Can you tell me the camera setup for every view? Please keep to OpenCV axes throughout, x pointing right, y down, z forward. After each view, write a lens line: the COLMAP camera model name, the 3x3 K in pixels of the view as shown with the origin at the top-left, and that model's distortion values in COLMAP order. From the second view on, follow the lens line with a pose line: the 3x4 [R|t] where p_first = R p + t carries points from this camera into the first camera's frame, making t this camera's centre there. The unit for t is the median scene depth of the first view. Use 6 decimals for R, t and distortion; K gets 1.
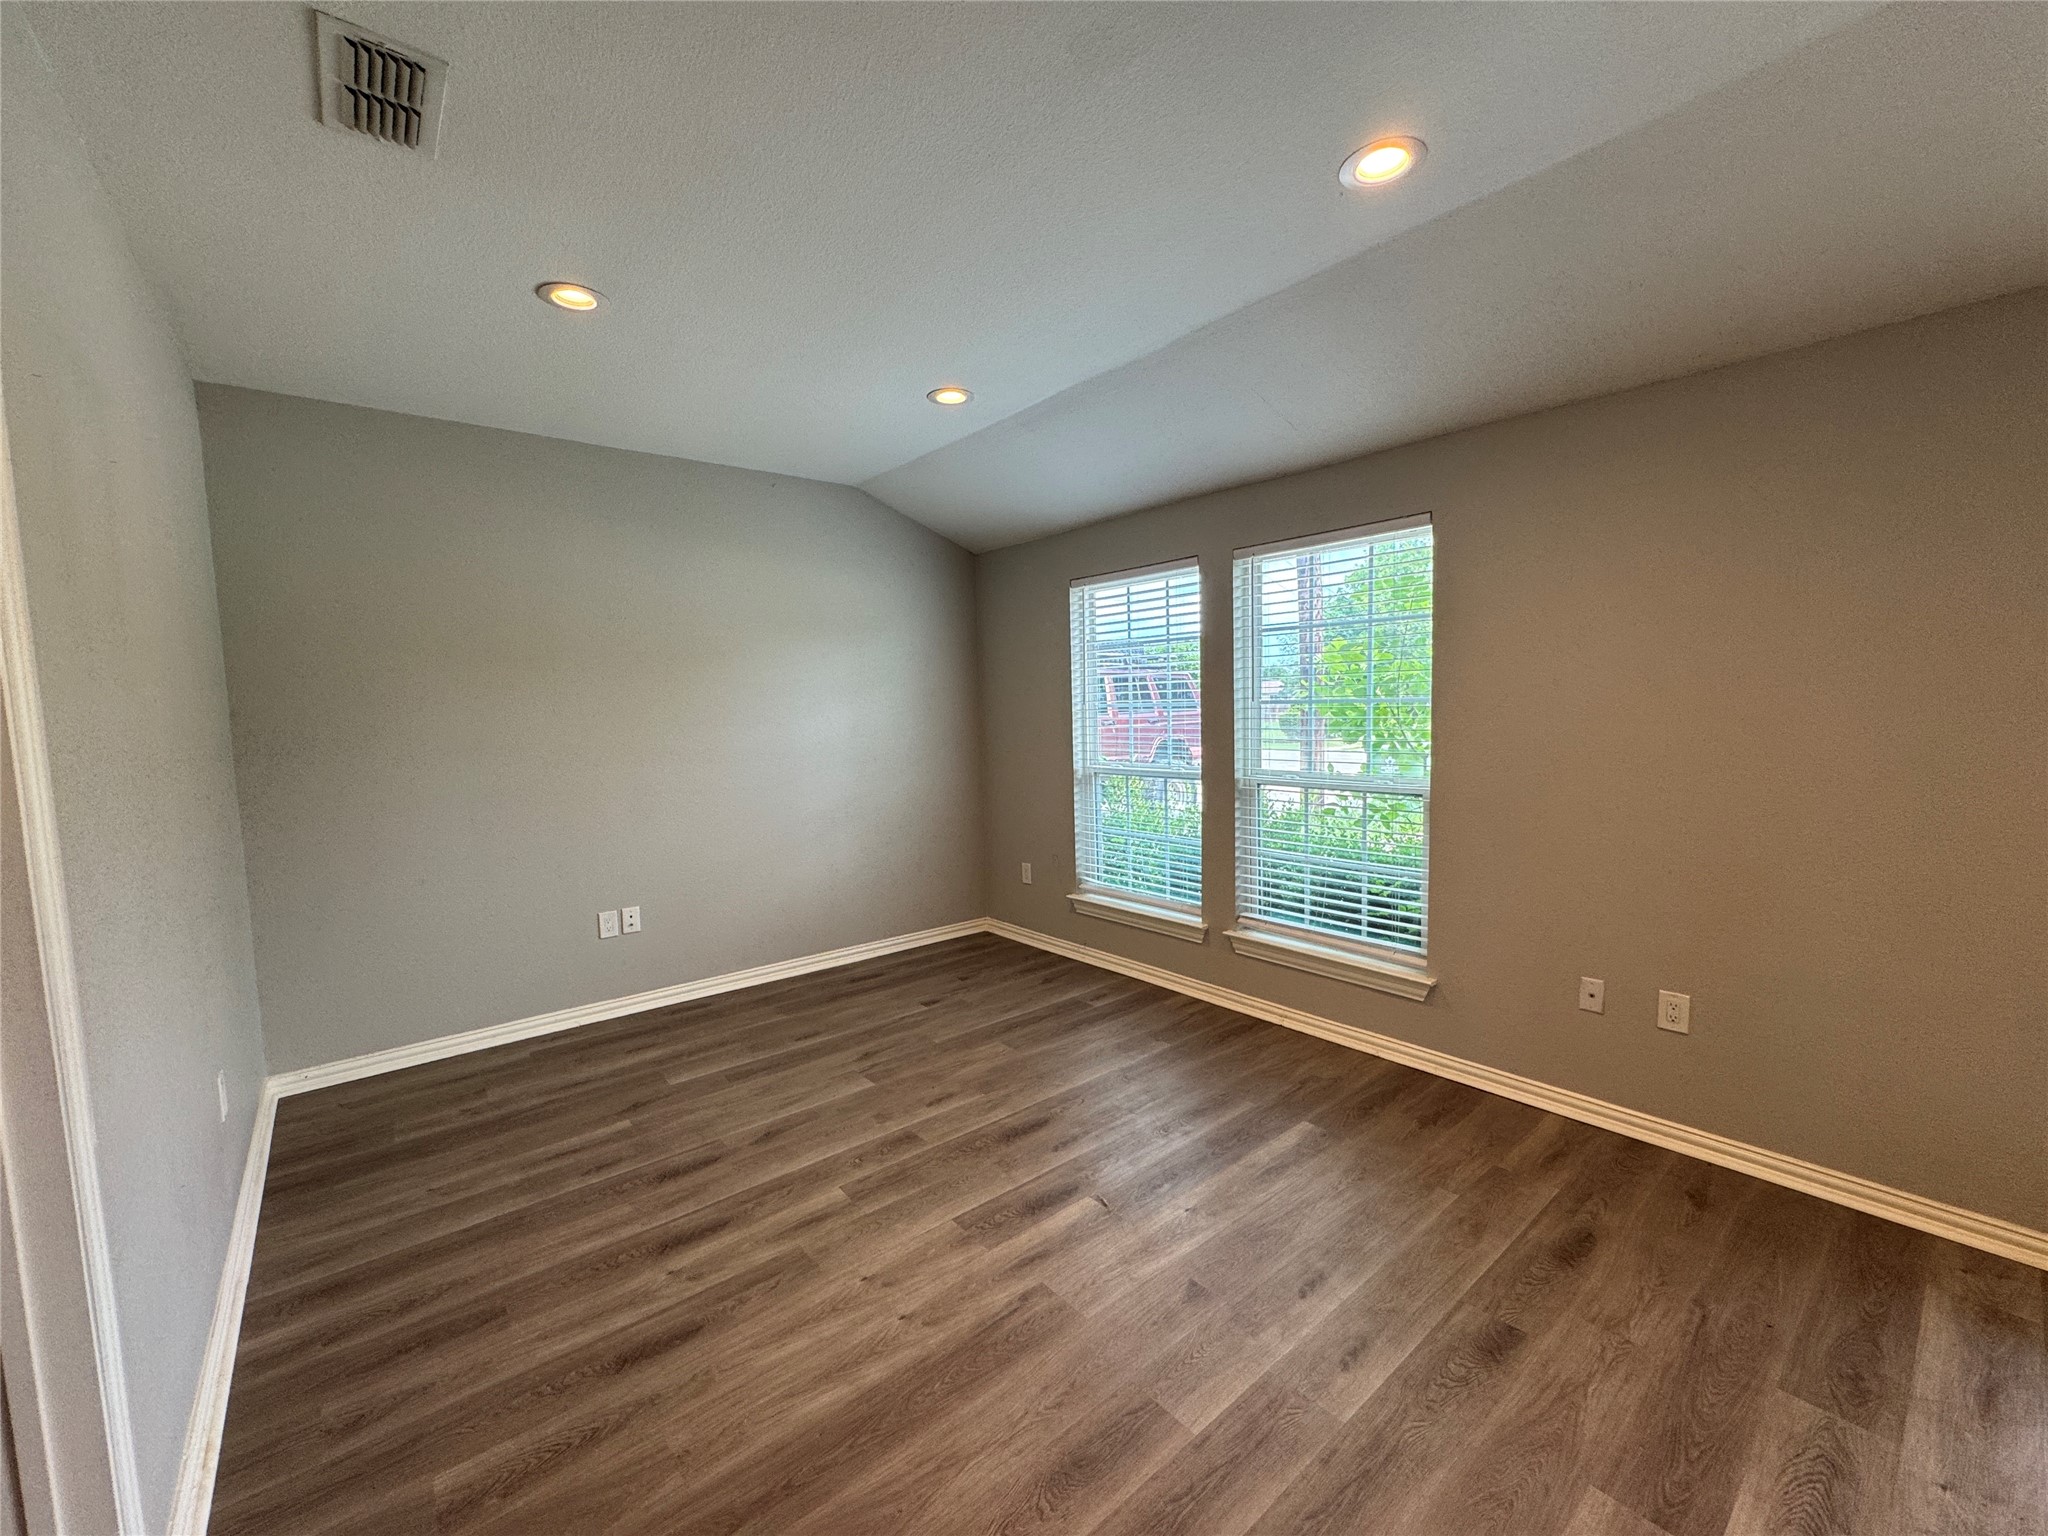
lens RADIAL K [[820.7, 0, 1011.1], [0, 820.7, 772.1], [0, 0, 1]] dist [-0.002538, -0.000141]
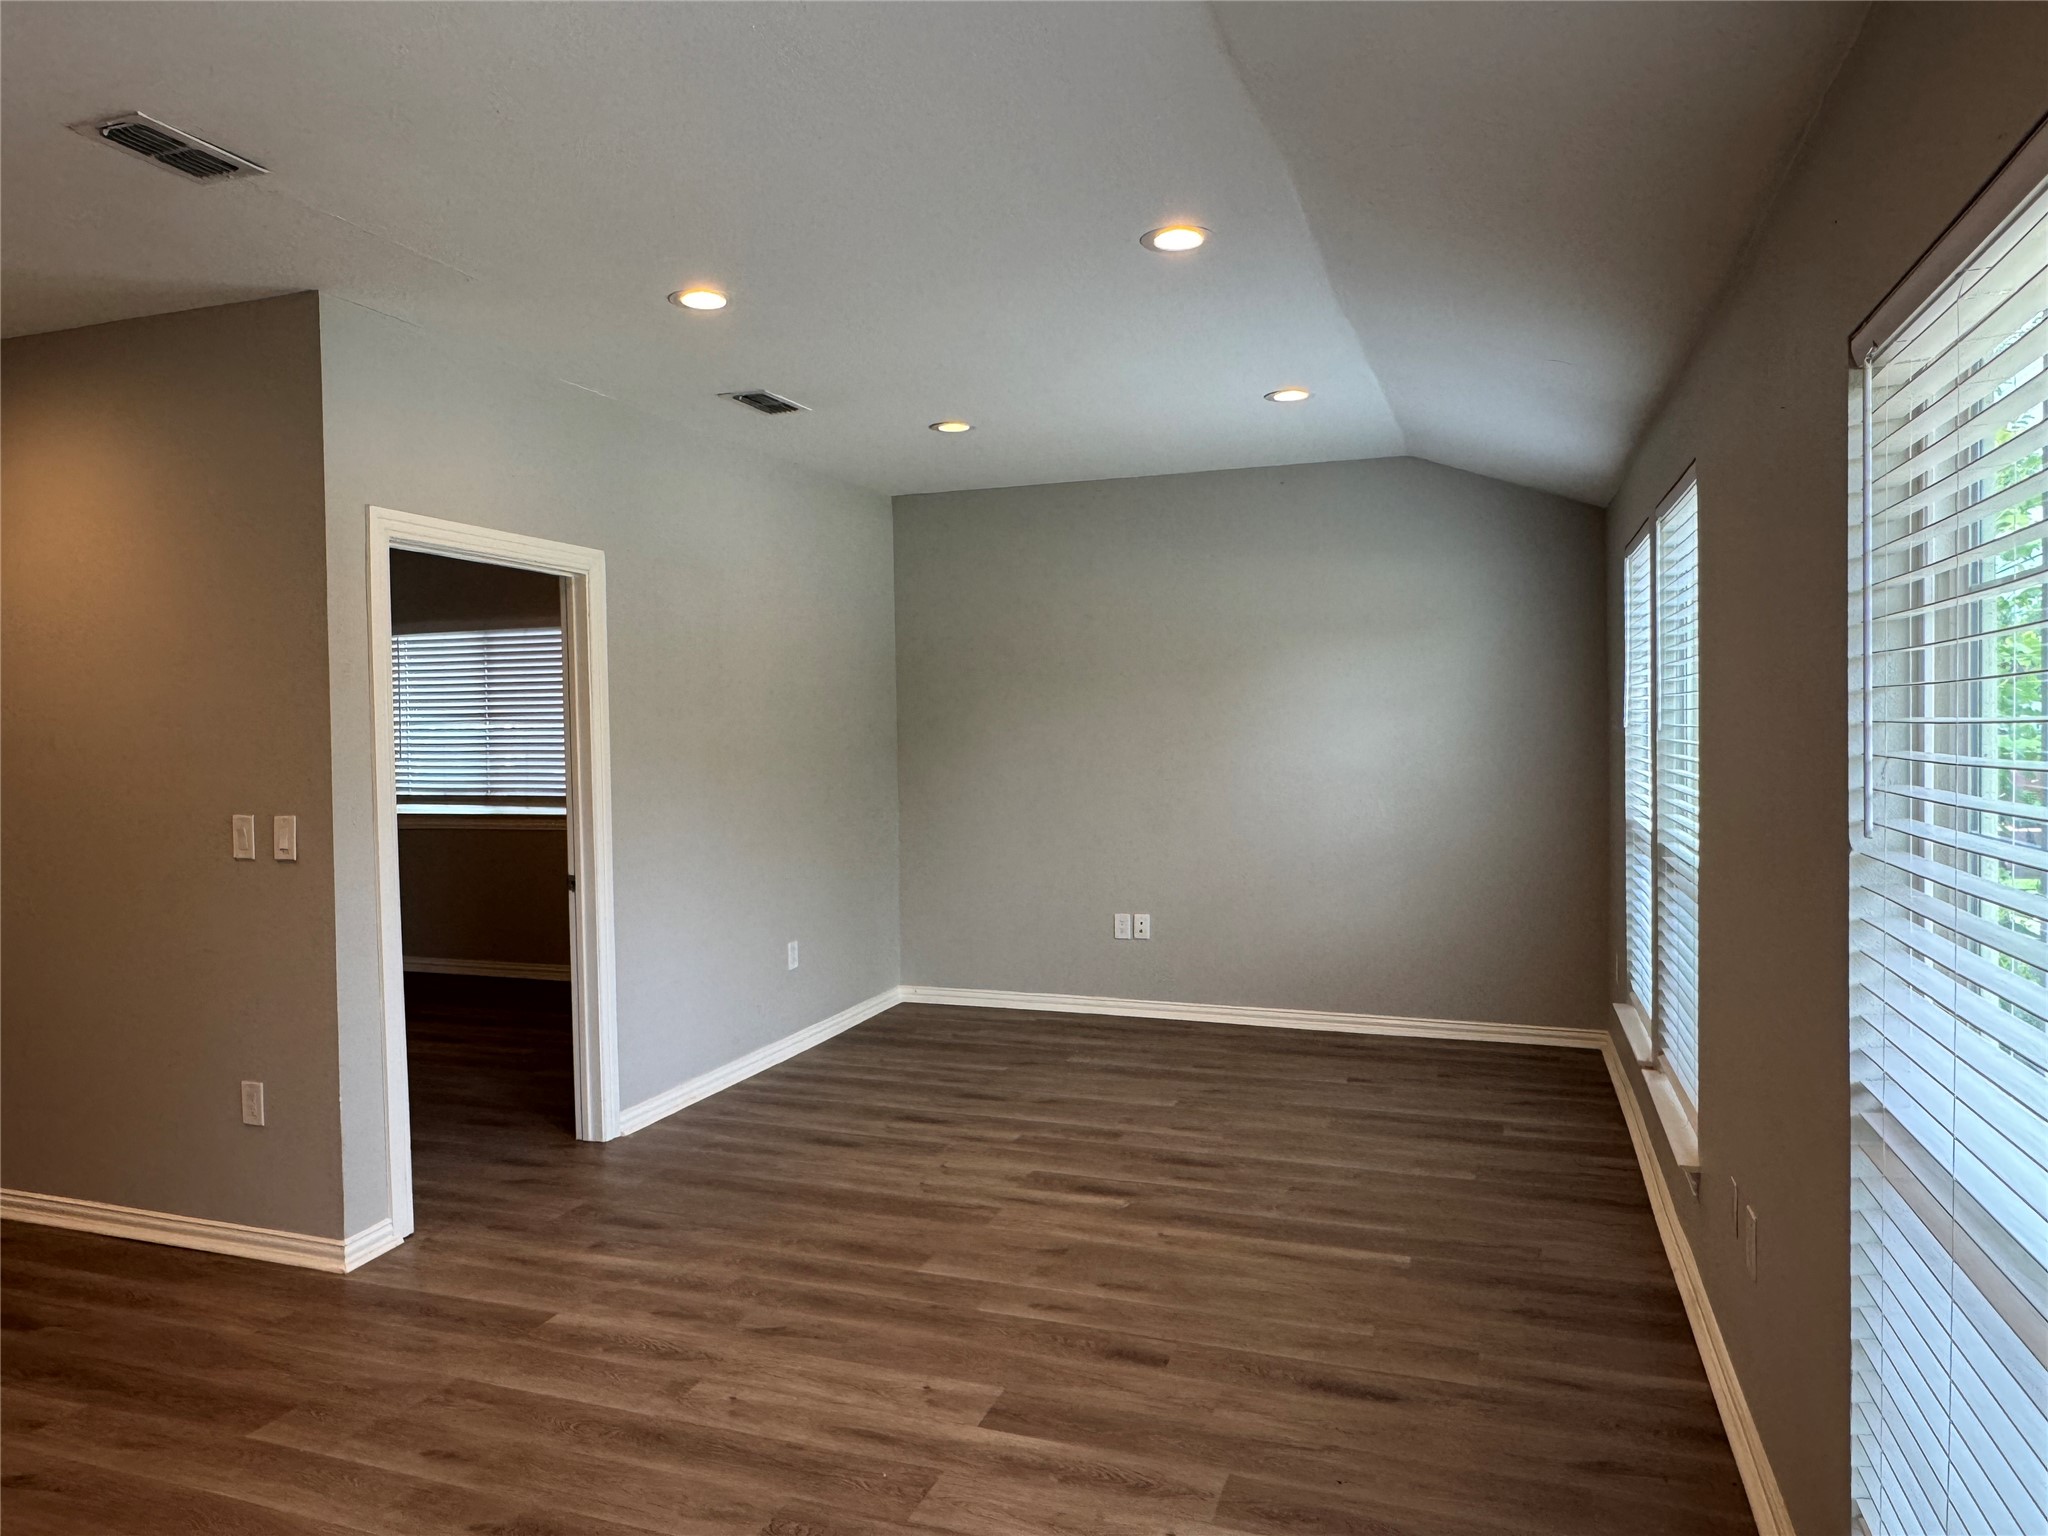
lens RADIAL K [[1365.1, 0, 1012.9], [0, 1365.1, 760.8], [0, 0, 1]] dist [-0.001973, 0.002525]
pose [[0.507846, 0.041690, -0.860439, 1.372621], [-0.071554, 0.997418, 0.006094, -0.040084], [0.858471, 0.058473, 0.509518, -0.043613]]
